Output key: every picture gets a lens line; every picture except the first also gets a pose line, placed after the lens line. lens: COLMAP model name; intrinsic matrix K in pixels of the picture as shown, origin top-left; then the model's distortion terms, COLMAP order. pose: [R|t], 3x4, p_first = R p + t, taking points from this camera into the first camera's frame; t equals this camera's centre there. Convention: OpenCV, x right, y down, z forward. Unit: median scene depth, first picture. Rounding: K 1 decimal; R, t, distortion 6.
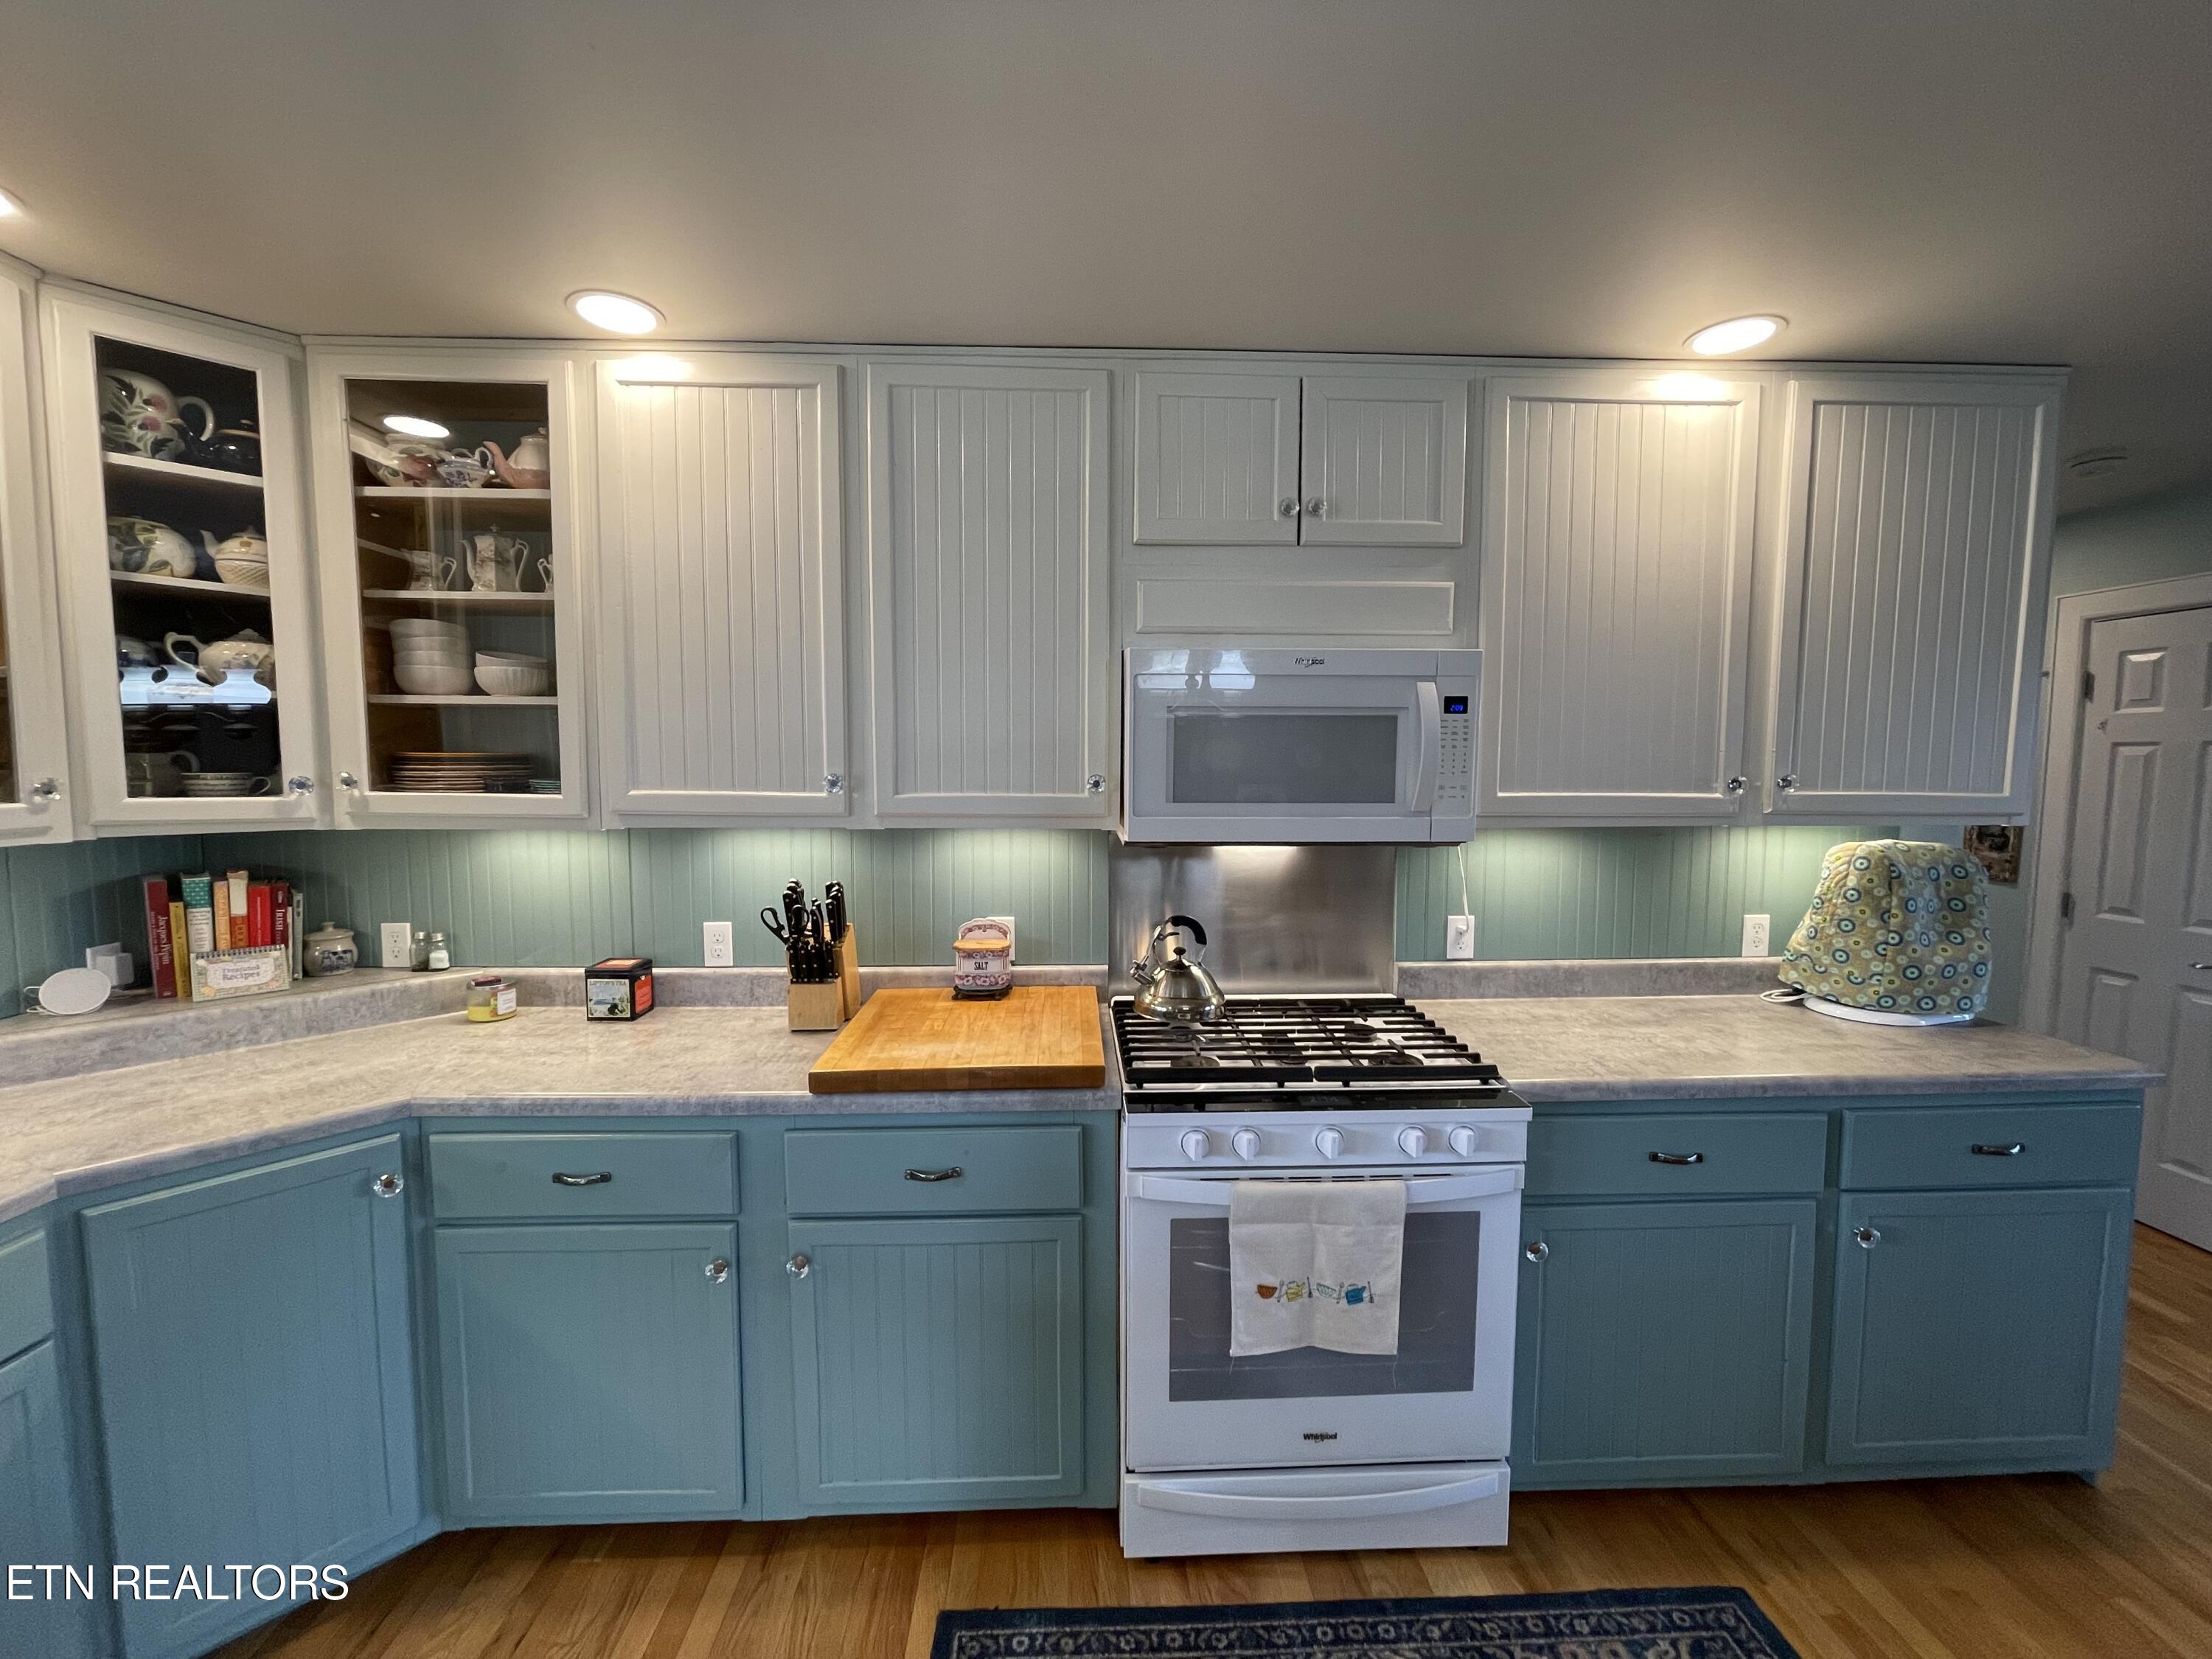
lens RADIAL K [[895.7, 0, 1104.6], [0, 895.7, 825.5], [0, 0, 1]] dist [0.000307, -0.001376]
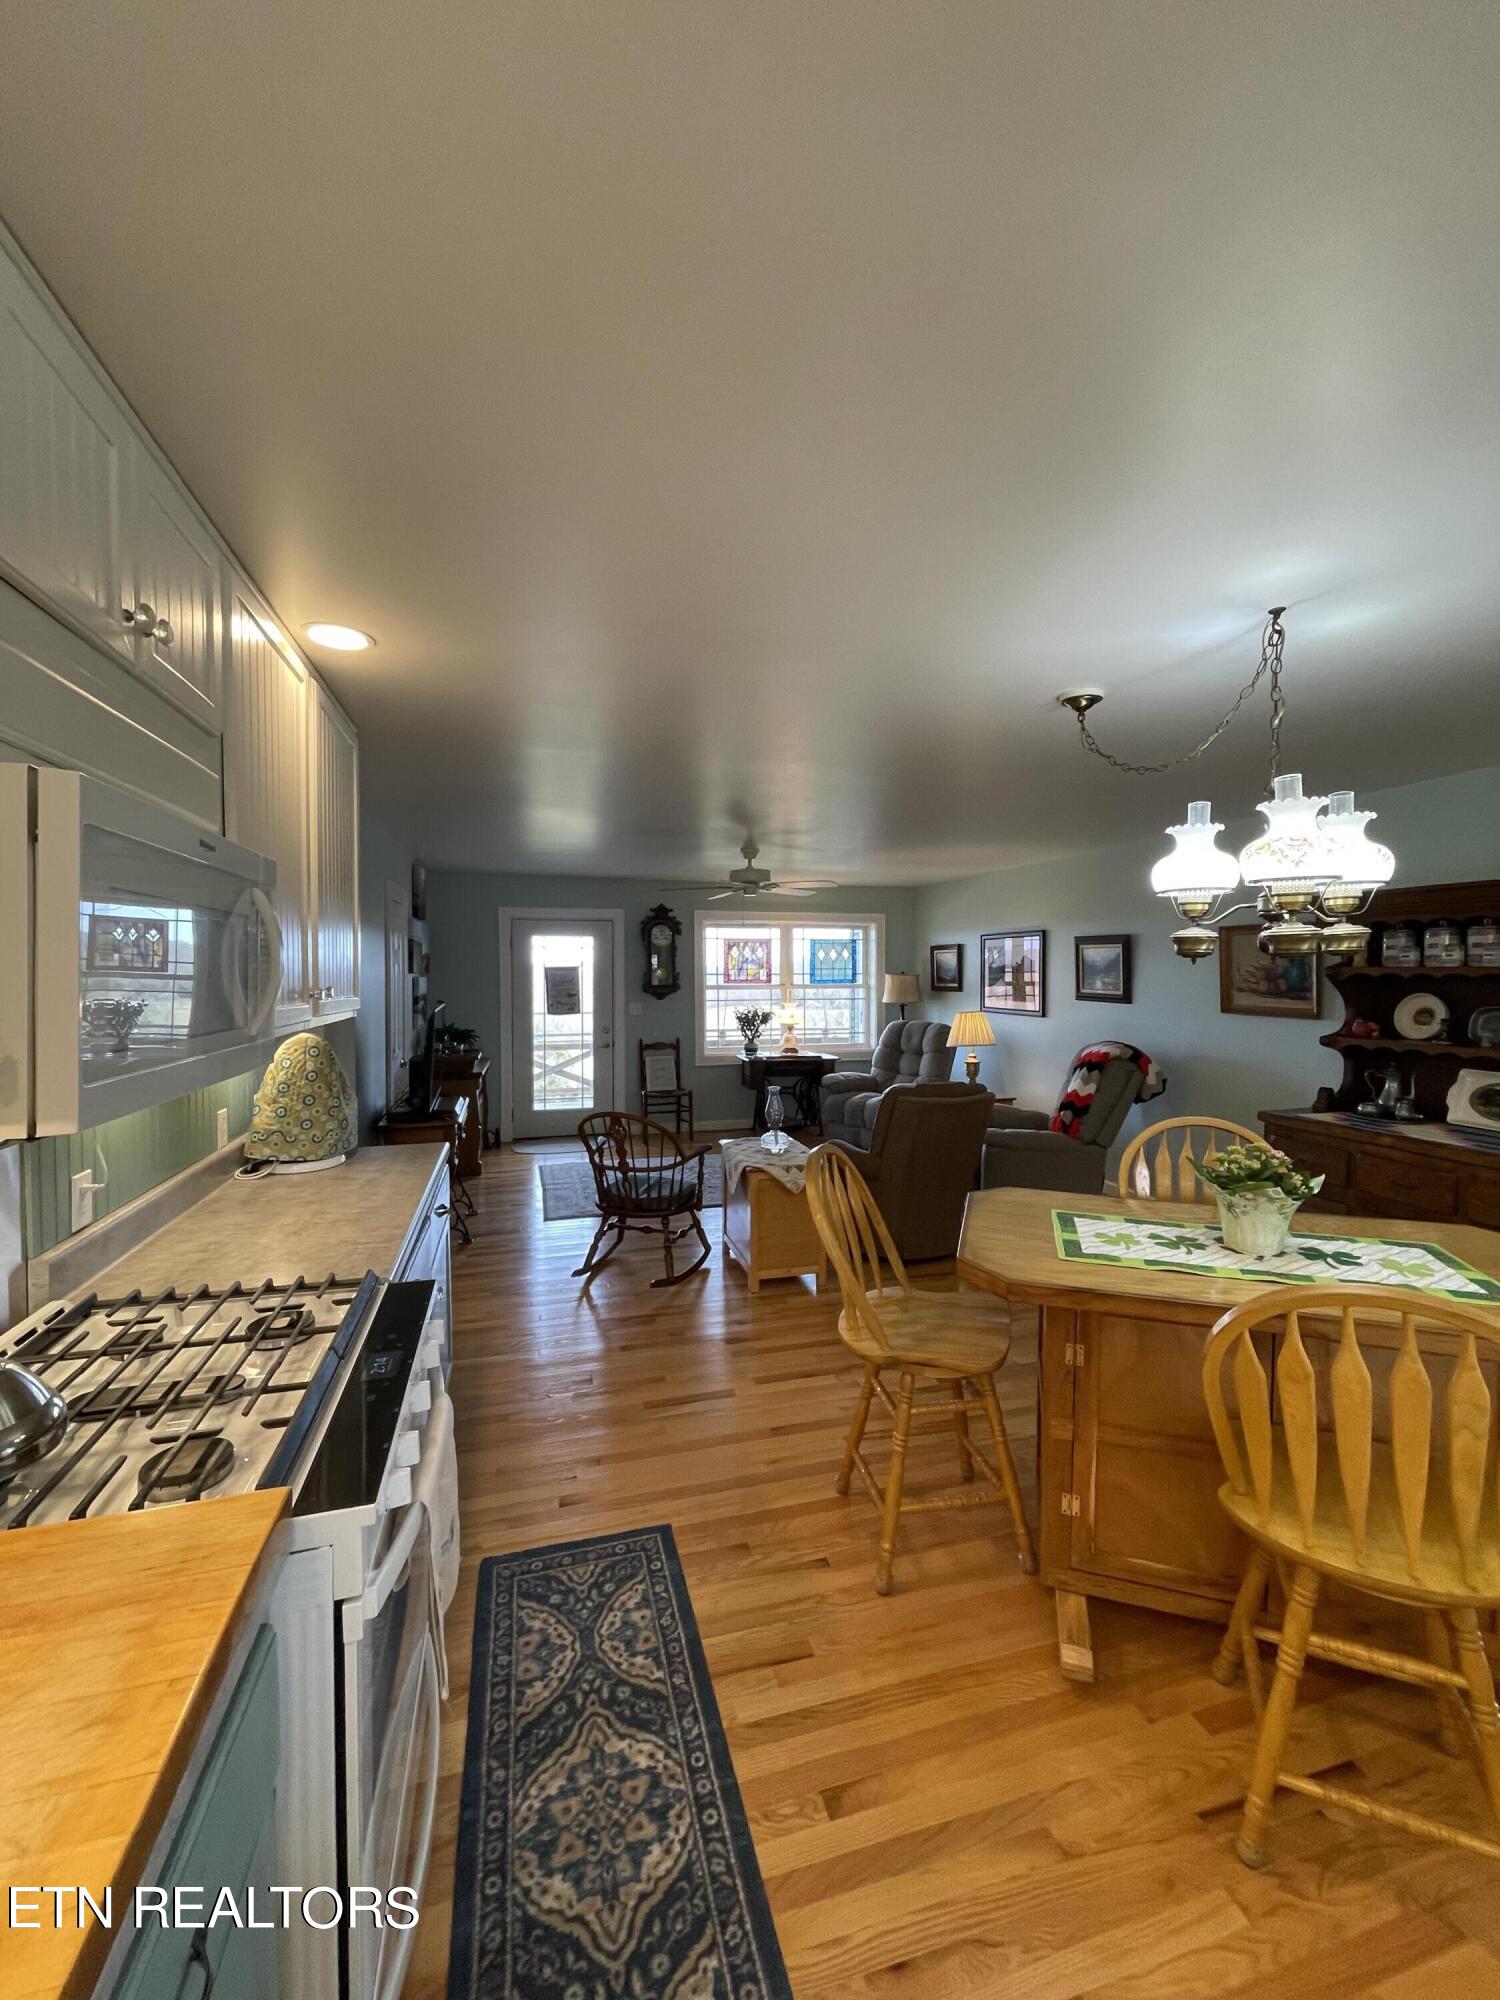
lens RADIAL K [[809.9, 0, 744.5], [0, 809.9, 992.7], [0, 0, 1]] dist [0.000307, -0.001376]
pose [[-0.227138, -0.026800, 0.973494, -0.554803], [0.069934, 0.996592, 0.043753, -0.062533], [-0.971348, 0.078019, -0.224489, 0.748446]]
